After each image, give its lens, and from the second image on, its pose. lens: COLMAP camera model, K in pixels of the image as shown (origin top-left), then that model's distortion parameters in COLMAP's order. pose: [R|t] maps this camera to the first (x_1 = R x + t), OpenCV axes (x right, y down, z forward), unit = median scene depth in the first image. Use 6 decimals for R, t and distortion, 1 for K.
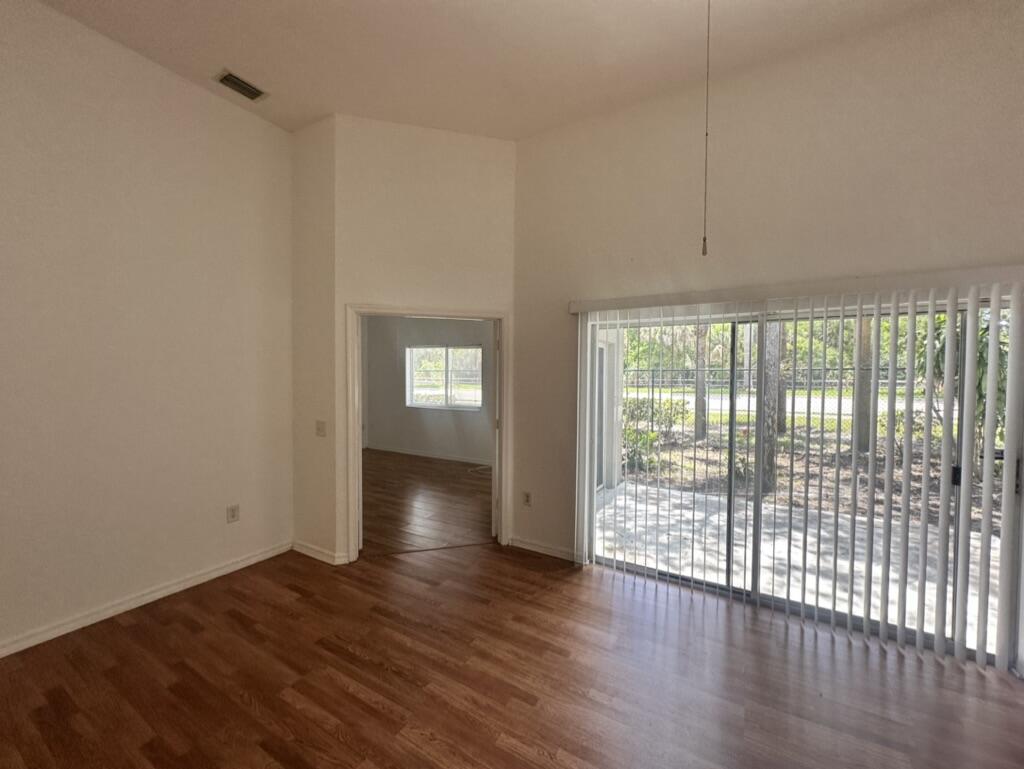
lens RADIAL K [[408.9, 0, 513.1], [0, 408.9, 388.7], [0, 0, 1]] dist [-0.006690, 0.002106]
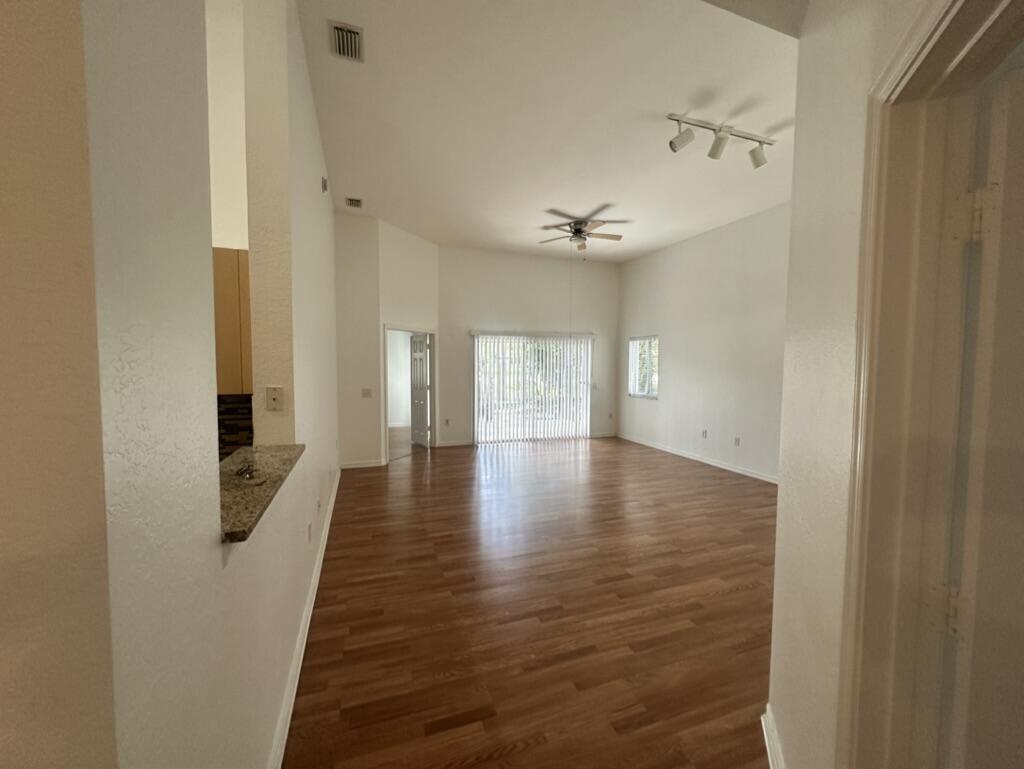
lens RADIAL K [[408.9, 0, 510.7], [0, 408.9, 386.4], [0, 0, 1]] dist [-0.006690, 0.002106]
pose [[0.641291, -0.048937, 0.765736, -1.465607], [0.023840, 0.998753, 0.043863, 0.006617], [-0.766927, -0.009874, 0.641658, -0.622074]]
